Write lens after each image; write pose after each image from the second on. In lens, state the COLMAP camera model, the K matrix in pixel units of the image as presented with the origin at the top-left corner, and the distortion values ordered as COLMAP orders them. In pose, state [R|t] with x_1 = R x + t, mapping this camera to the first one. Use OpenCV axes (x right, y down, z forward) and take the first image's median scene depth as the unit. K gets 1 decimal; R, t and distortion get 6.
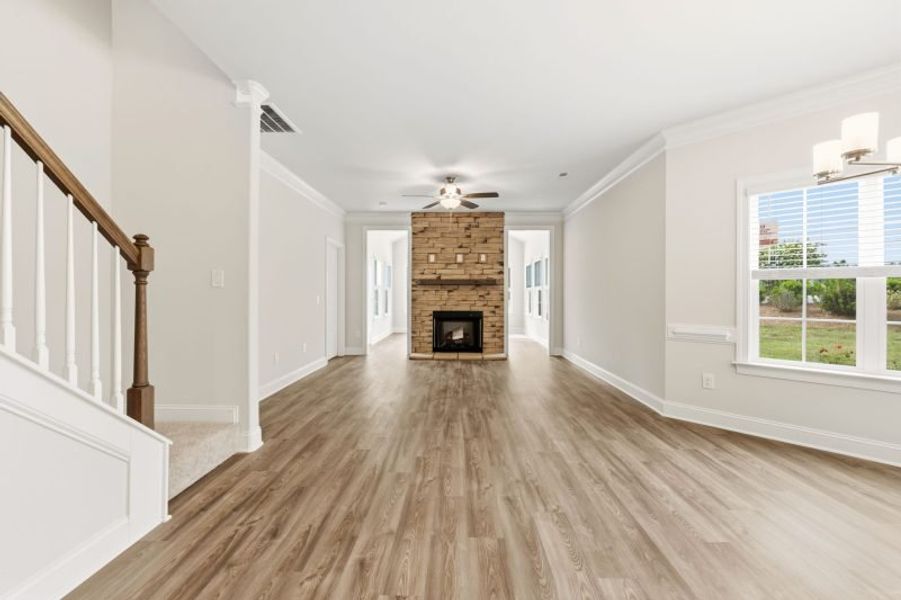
lens RADIAL K [[365.0, 0, 448.7], [0, 365.0, 294.8], [0, 0, 1]] dist [0.002805, -0.000642]
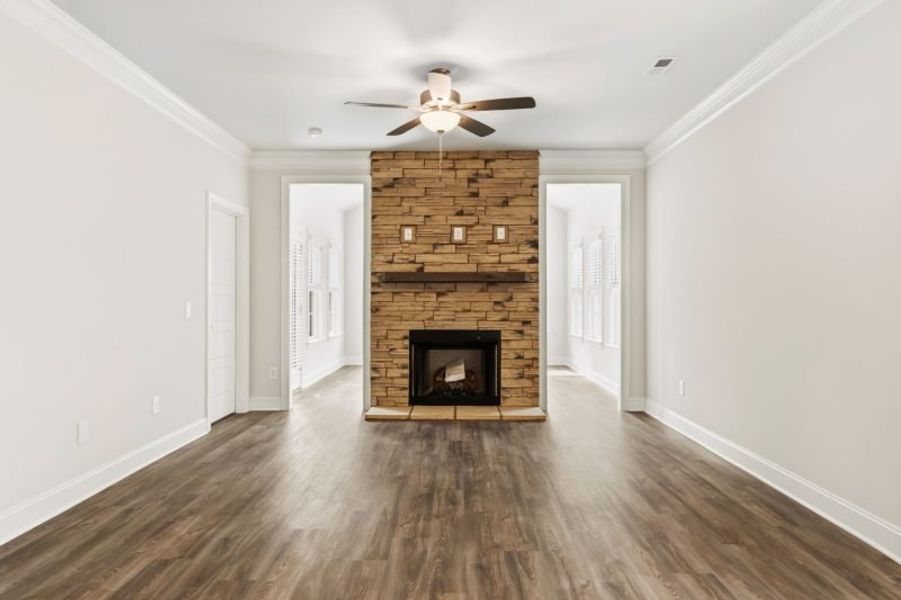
lens RADIAL K [[563.3, 0, 448.7], [0, 563.3, 298.5], [0, 0, 1]] dist [0.044833, -0.009153]
pose [[0.999907, -0.000788, 0.013649, 0.004077], [0.000844, 0.999991, -0.004104, 0.000119], [-0.013646, 0.004115, 0.999898, 0.151802]]
